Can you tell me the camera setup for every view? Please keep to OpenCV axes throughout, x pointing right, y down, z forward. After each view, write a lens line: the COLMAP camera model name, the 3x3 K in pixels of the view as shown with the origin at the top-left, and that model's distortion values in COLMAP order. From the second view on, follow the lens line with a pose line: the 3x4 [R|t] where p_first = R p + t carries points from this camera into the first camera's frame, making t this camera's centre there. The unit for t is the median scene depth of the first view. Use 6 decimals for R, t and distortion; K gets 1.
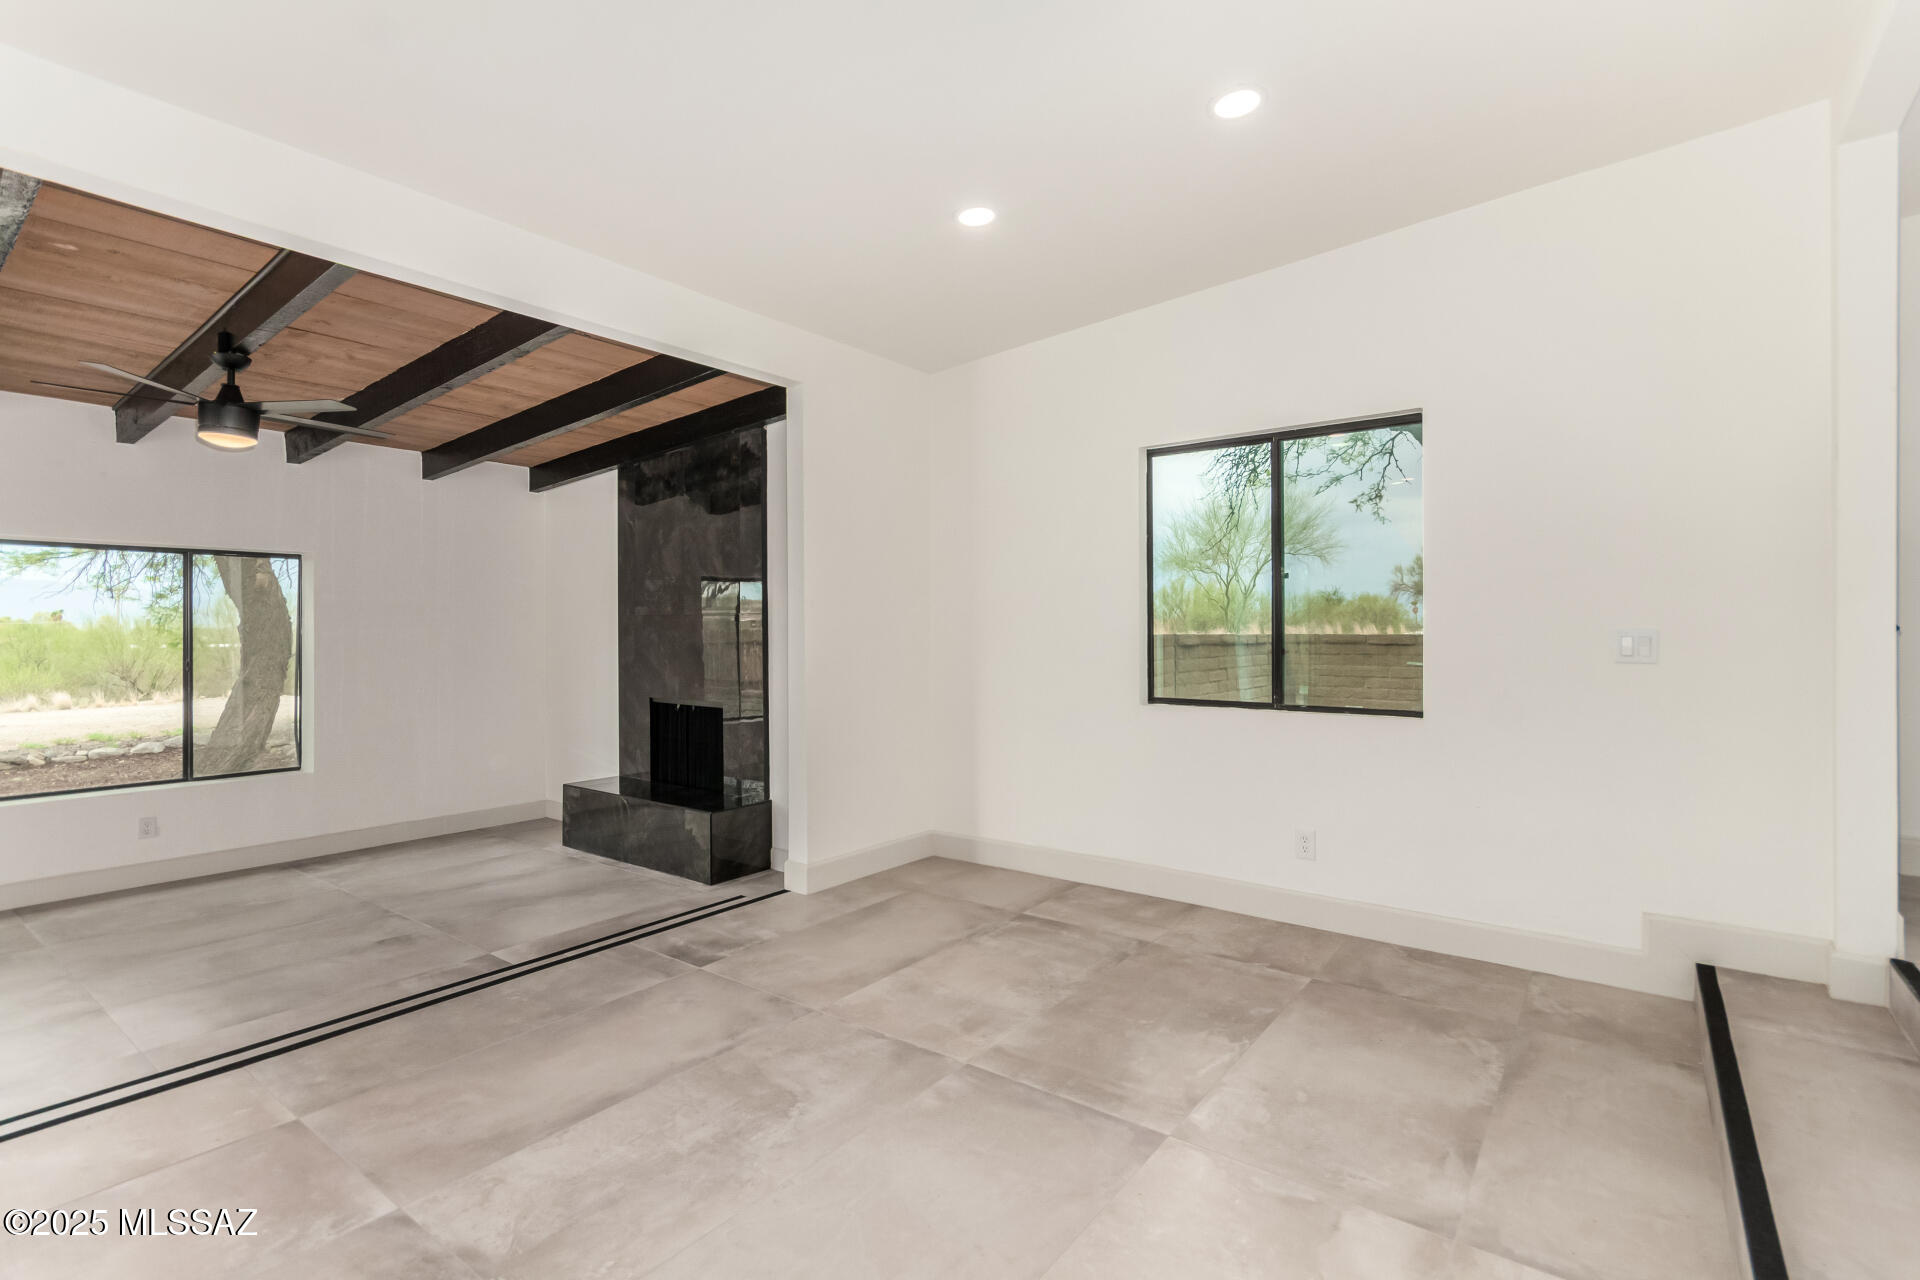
lens RADIAL K [[928.6, 0, 972.3], [0, 928.6, 627.8], [0, 0, 1]] dist [0.015131, -0.000430]
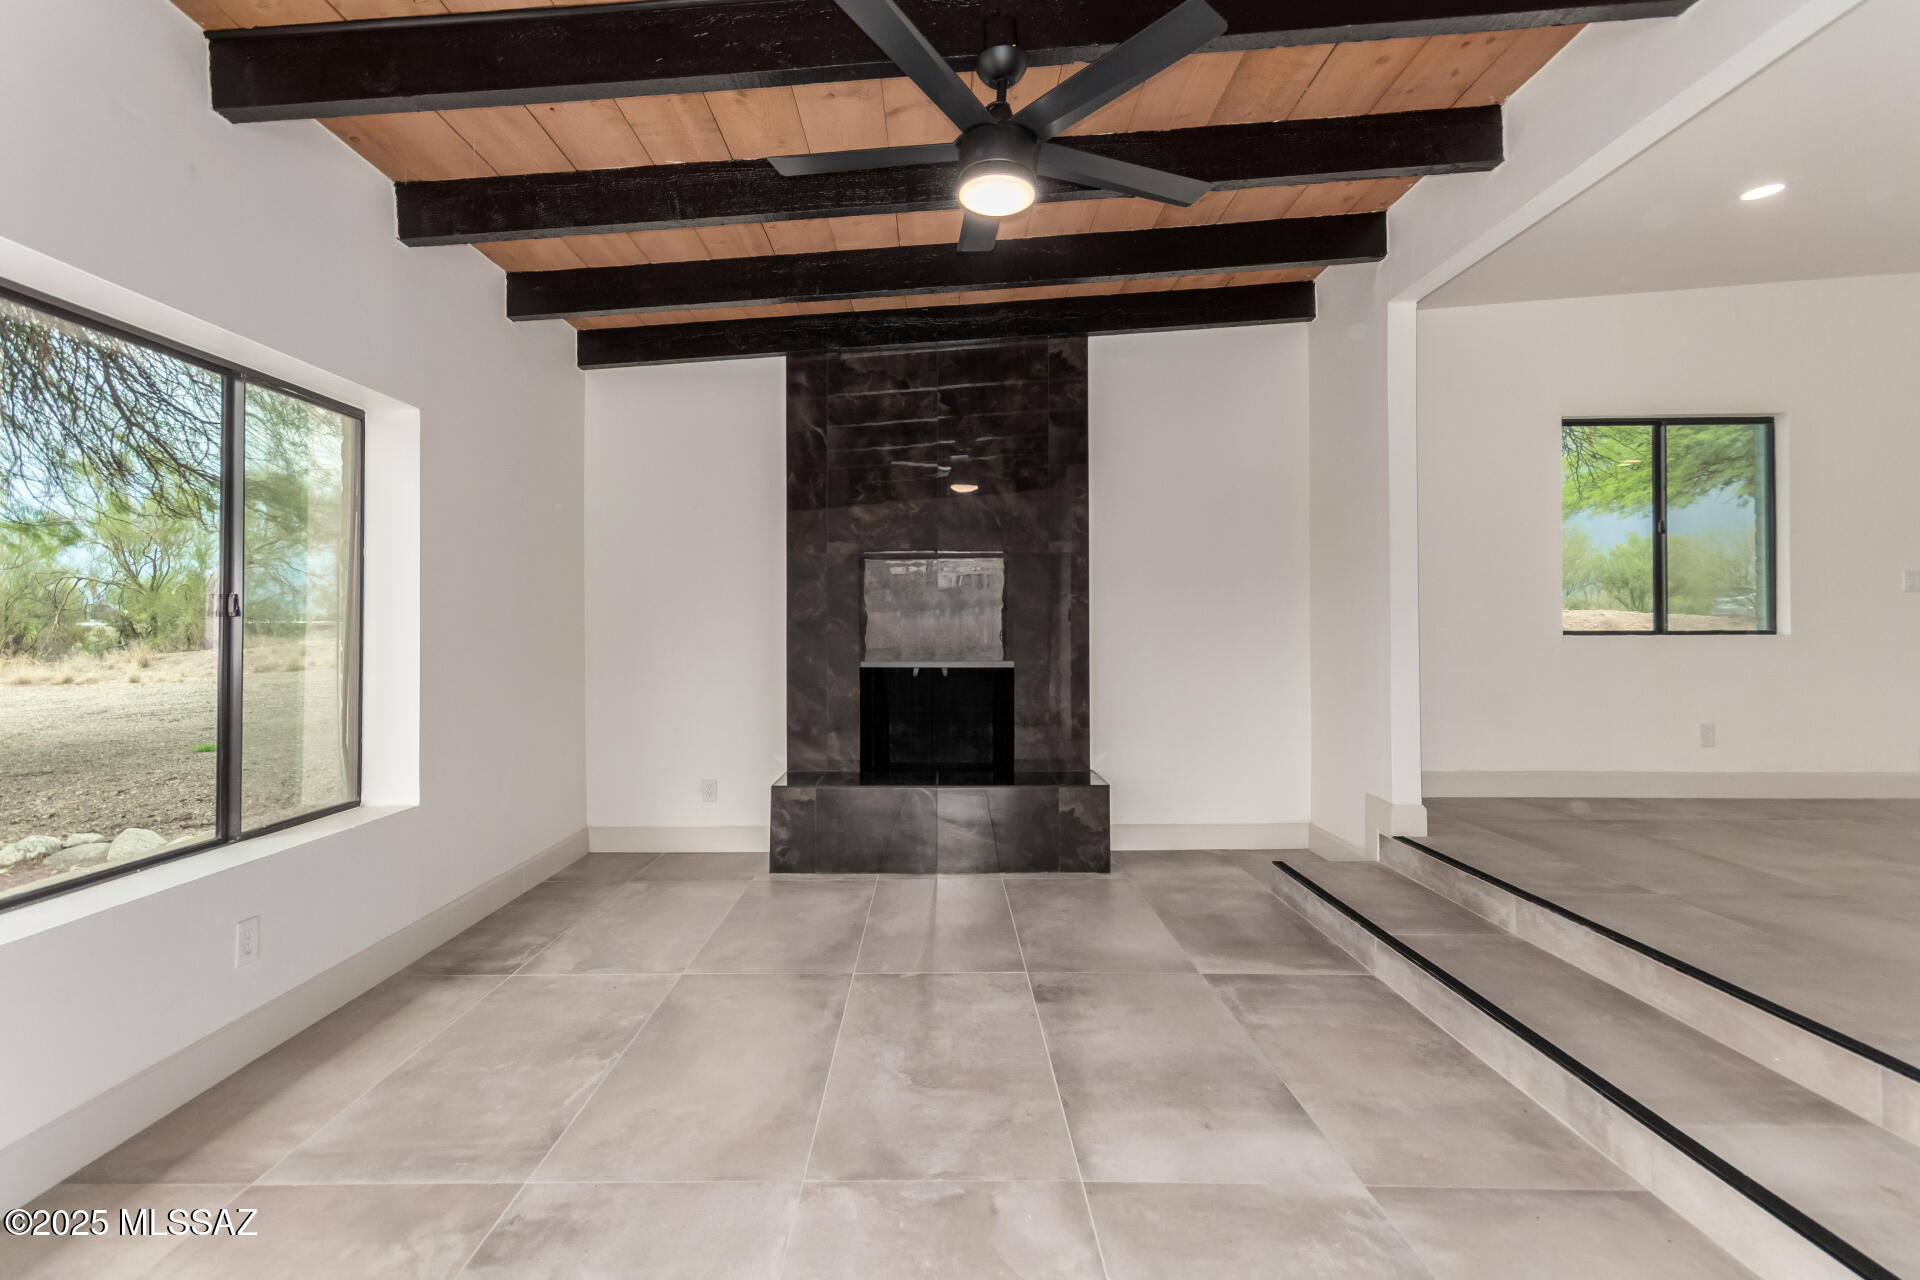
lens RADIAL K [[920.0, 0, 961.2], [0, 920.0, 616.2], [0, 0, 1]] dist [0.010533, 0.000529]
pose [[0.795861, 0.008727, 0.605416, -0.823823], [0.001997, 0.999853, -0.017038, 0.056412], [-0.605476, 0.014769, 0.795727, 0.389214]]
